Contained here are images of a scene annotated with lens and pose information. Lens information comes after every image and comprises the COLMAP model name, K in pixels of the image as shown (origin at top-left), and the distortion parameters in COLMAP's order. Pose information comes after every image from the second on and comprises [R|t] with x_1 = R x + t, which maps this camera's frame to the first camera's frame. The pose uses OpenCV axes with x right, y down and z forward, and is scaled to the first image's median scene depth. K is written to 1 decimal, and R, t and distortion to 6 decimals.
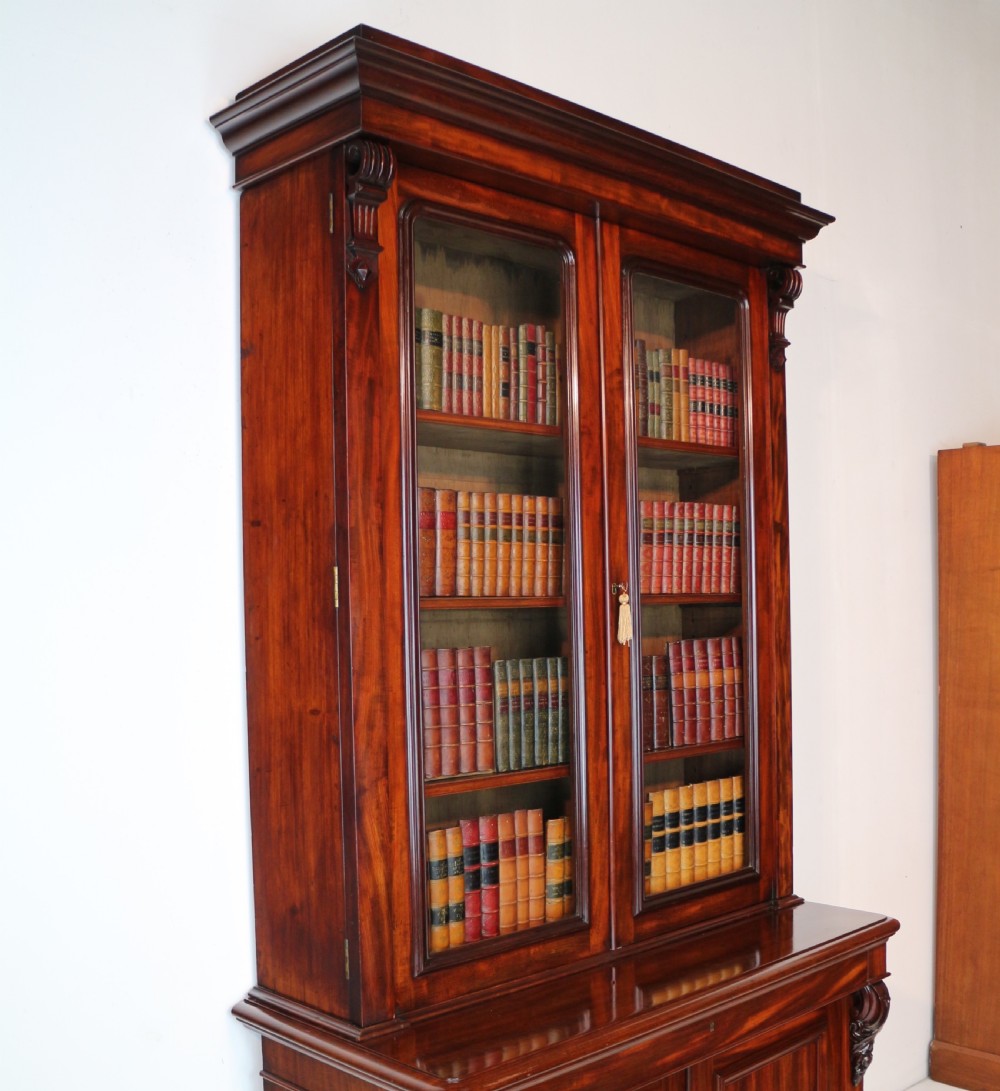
lens RADIAL K [[1258.0, 0, 505.2], [0, 1258.0, 615.5], [0, 0, 1]] dist [-0.139138, 0.000000]
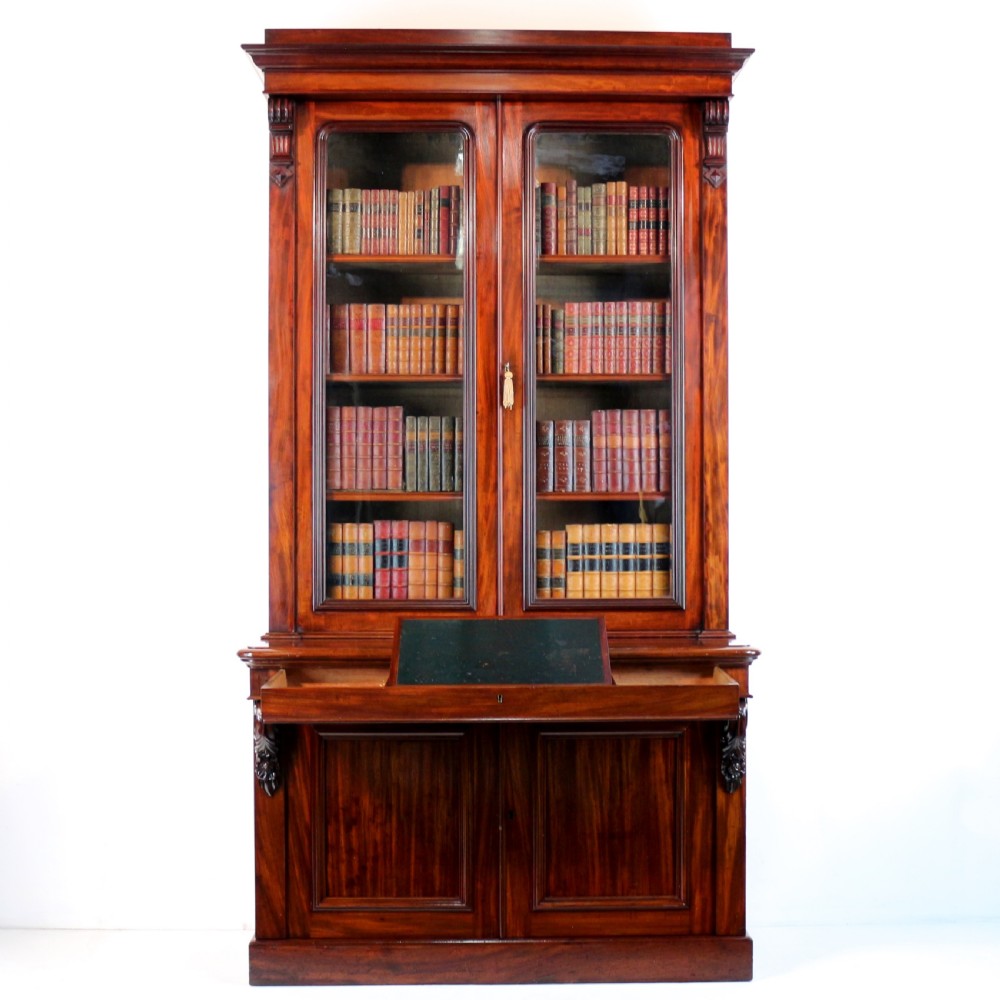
lens RADIAL K [[1595.6, 0, 528.9], [0, 1595.6, 486.4], [0, 0, 1]] dist [-0.128822, 0.000000]
pose [[0.743650, 0.015001, -0.668401, 1.312105], [-0.019155, 0.999816, 0.001128, 0.109348], [0.668295, 0.011965, 0.743800, -0.293203]]
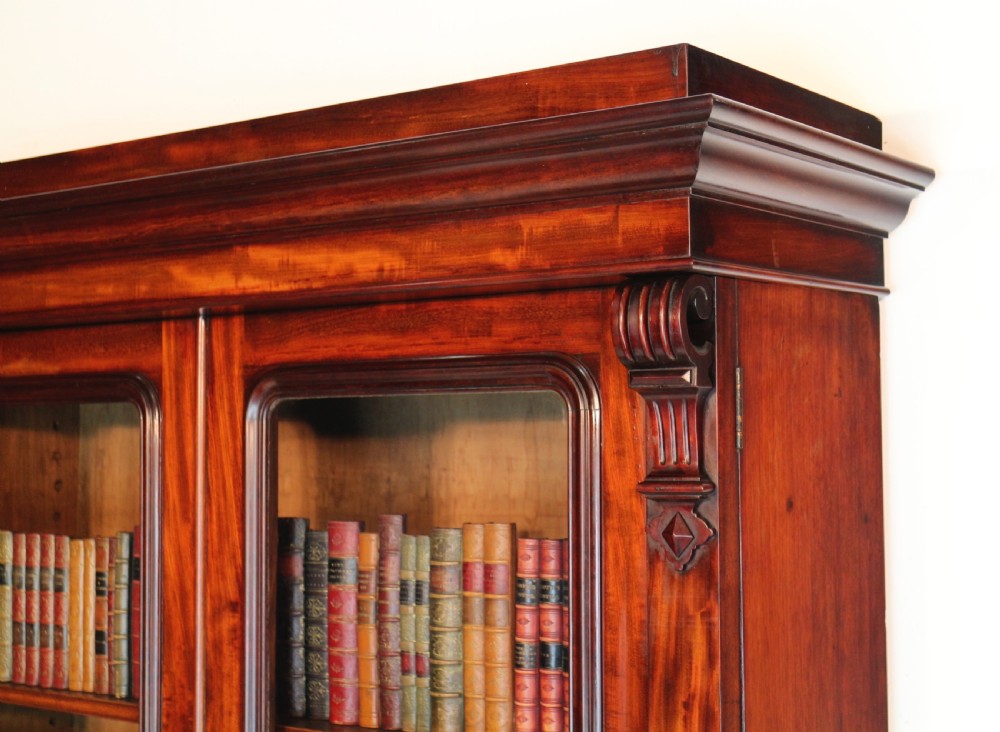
lens RADIAL K [[1620.4, 0, 501.6], [0, 1620.4, 368.8], [0, 0, 1]] dist [0.009882, 0.000000]
pose [[0.148657, -0.028754, -0.988471, 0.794075], [-0.010861, 0.999469, -0.030707, -0.283532], [0.988829, 0.015301, 0.148266, 1.042944]]
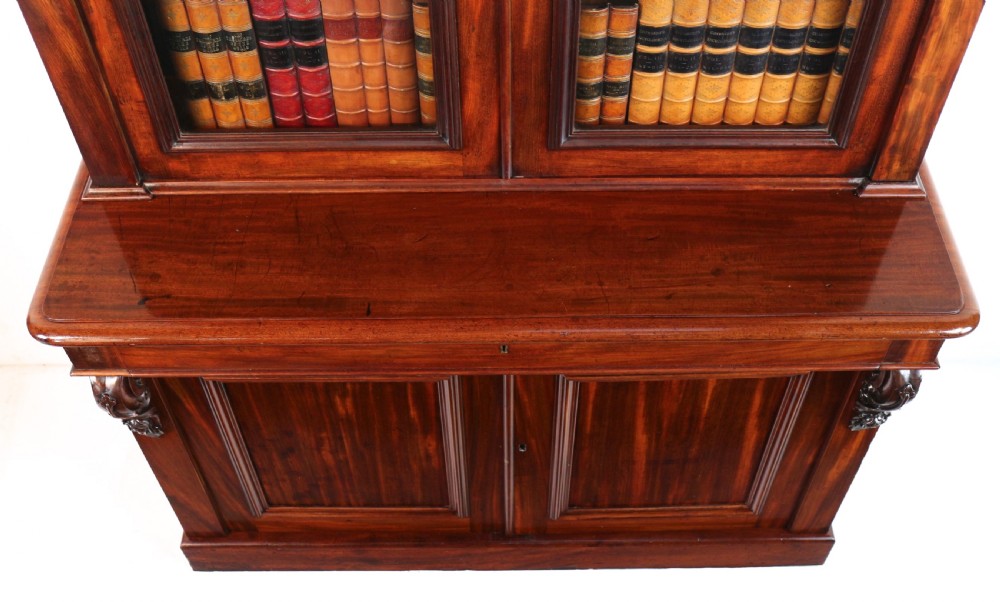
lens RADIAL K [[1058.0, 0, 508.2], [0, 1058.0, 341.8], [0, 0, 1]] dist [-0.084467, 0.000000]
pose [[0.729247, 0.551546, -0.404963, 0.415350], [-0.018189, 0.607252, 0.794301, -0.188293], [0.684008, -0.571876, 0.452869, 0.666165]]
